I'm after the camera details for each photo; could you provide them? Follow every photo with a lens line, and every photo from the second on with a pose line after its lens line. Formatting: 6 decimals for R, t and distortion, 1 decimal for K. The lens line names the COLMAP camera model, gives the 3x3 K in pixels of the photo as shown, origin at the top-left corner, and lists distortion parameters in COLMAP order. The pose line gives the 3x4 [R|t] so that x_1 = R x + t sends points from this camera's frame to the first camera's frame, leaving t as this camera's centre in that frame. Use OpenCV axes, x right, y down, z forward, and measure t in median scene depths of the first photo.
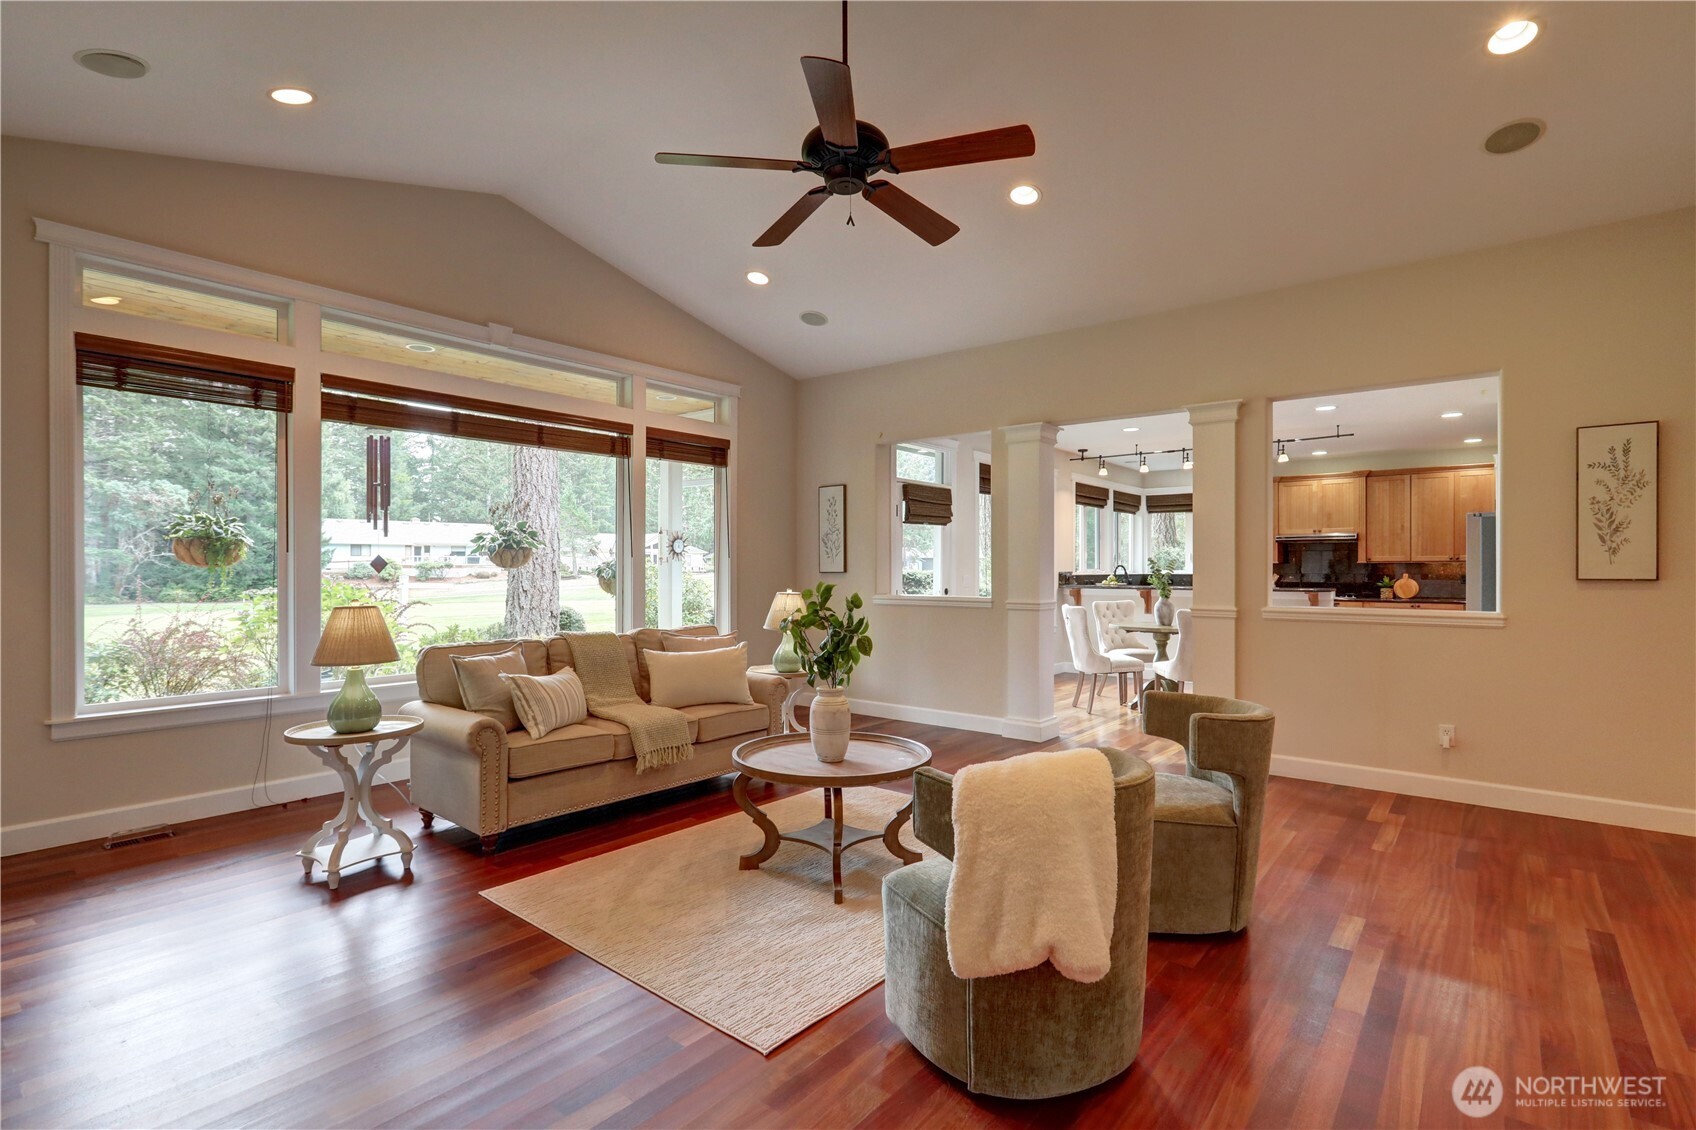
lens RADIAL K [[772.4, 0, 844.1], [0, 772.4, 569.8], [0, 0, 1]] dist [-0.003591, -0.000023]
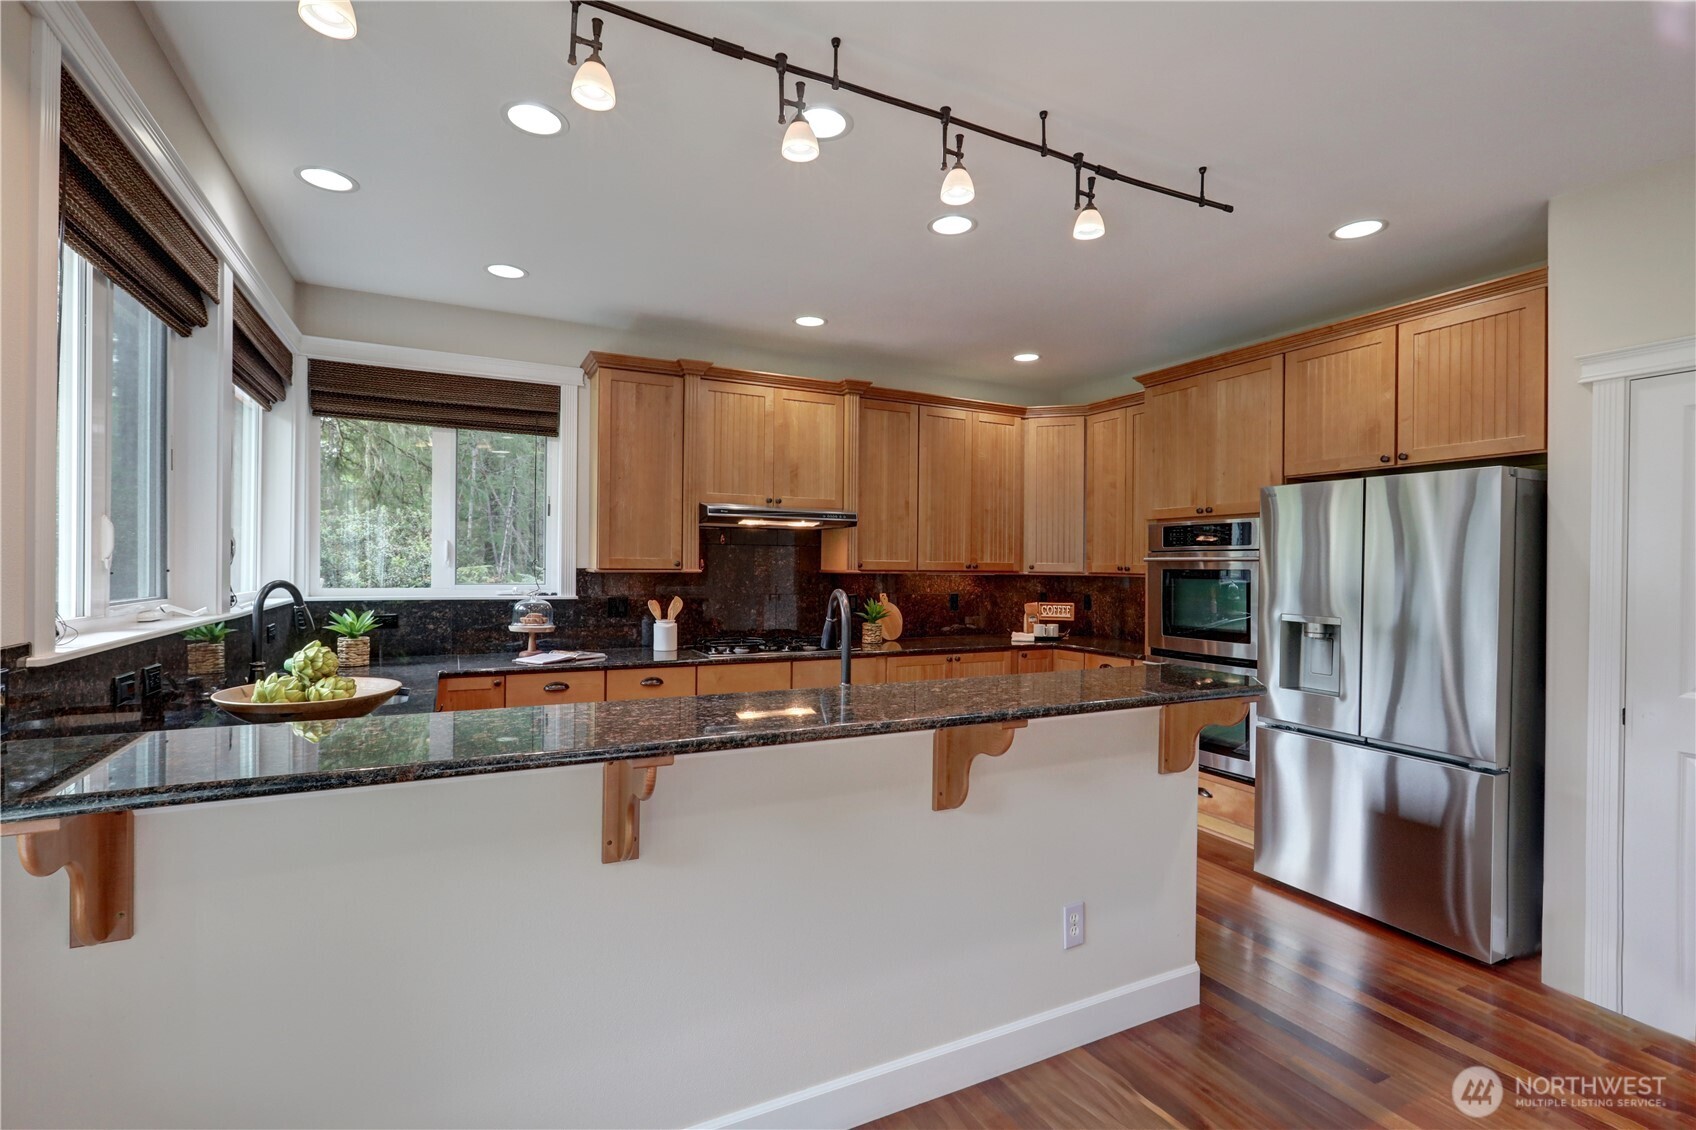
lens RADIAL K [[772.4, 0, 844.1], [0, 772.4, 569.8], [0, 0, 1]] dist [-0.003591, -0.000023]
pose [[0.390486, -0.005573, 0.920592, 0.215316], [-0.007433, 0.999930, 0.009206, -0.014935], [-0.920579, -0.010438, 0.390417, 0.771923]]
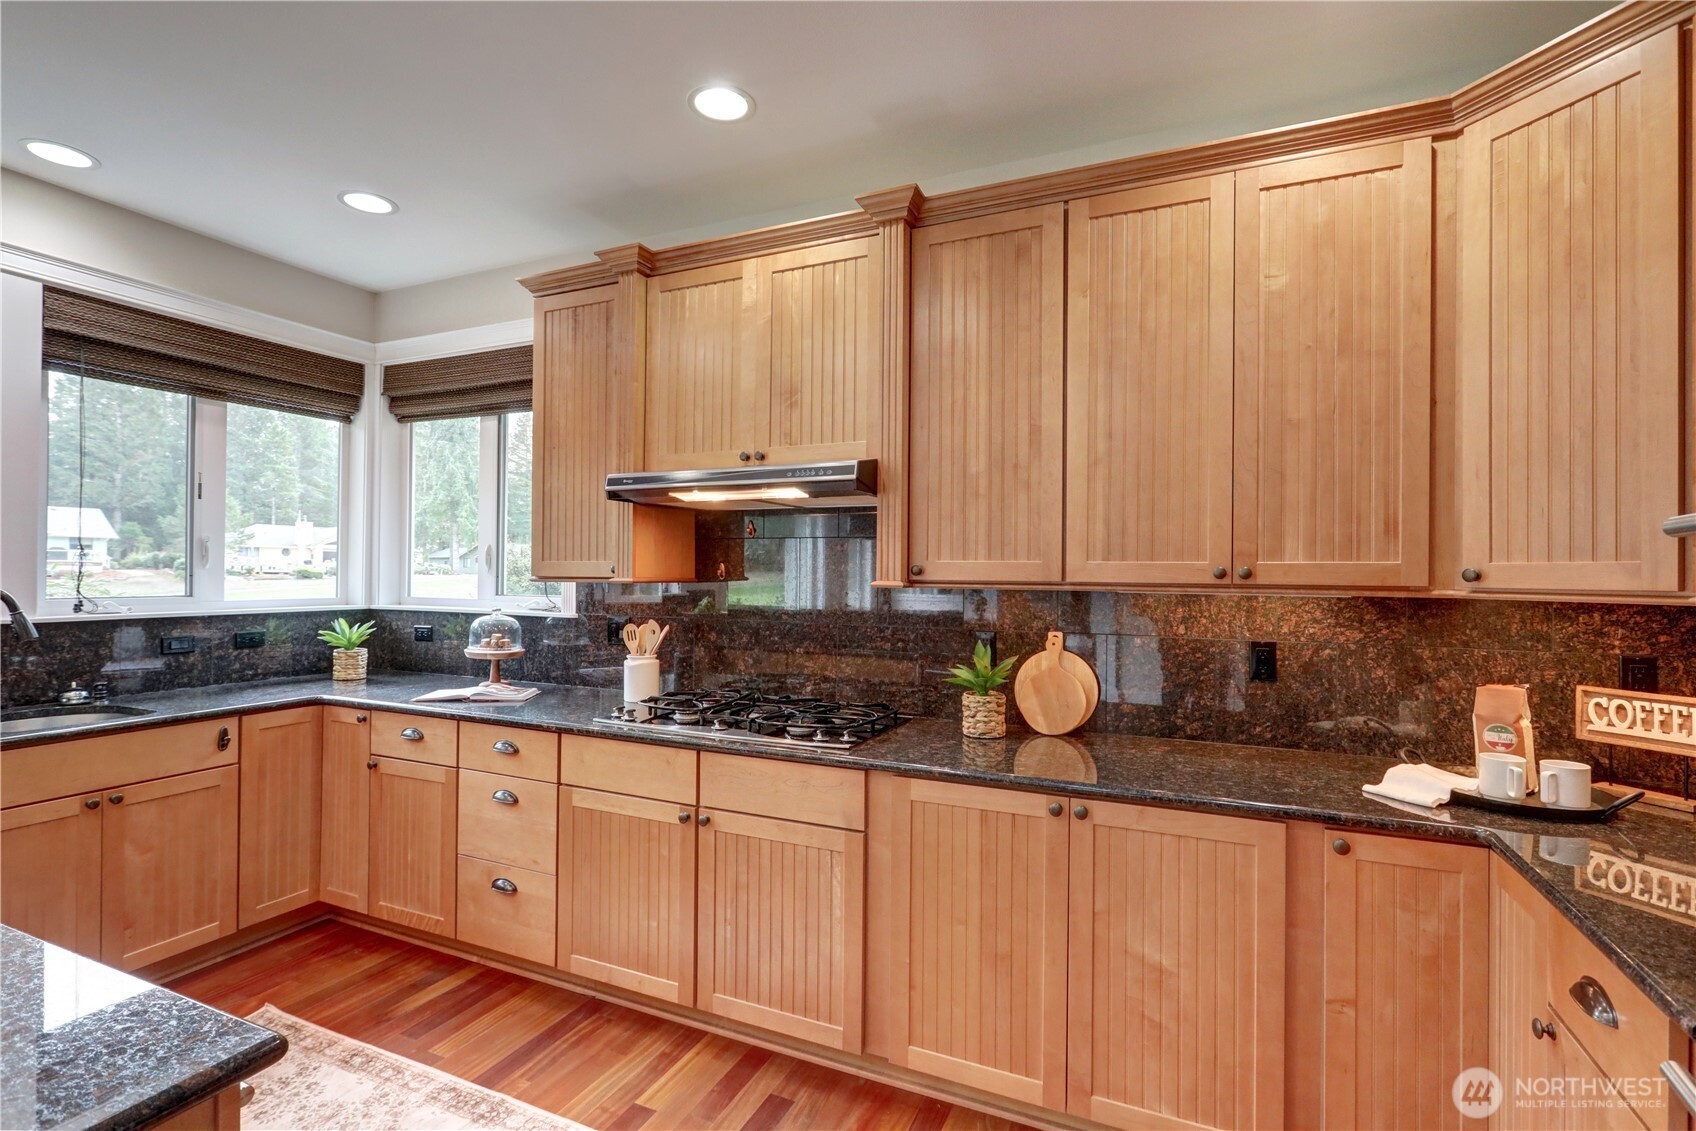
lens RADIAL K [[799.0, 0, 844.6], [0, 799.0, 568.7], [0, 0, 1]] dist [0.000585, 0.000197]
pose [[0.963307, 0.006132, 0.268331, 0.560242], [-0.005079, 0.999976, -0.004618, -0.013045], [-0.268353, 0.003085, 0.963316, 0.726922]]
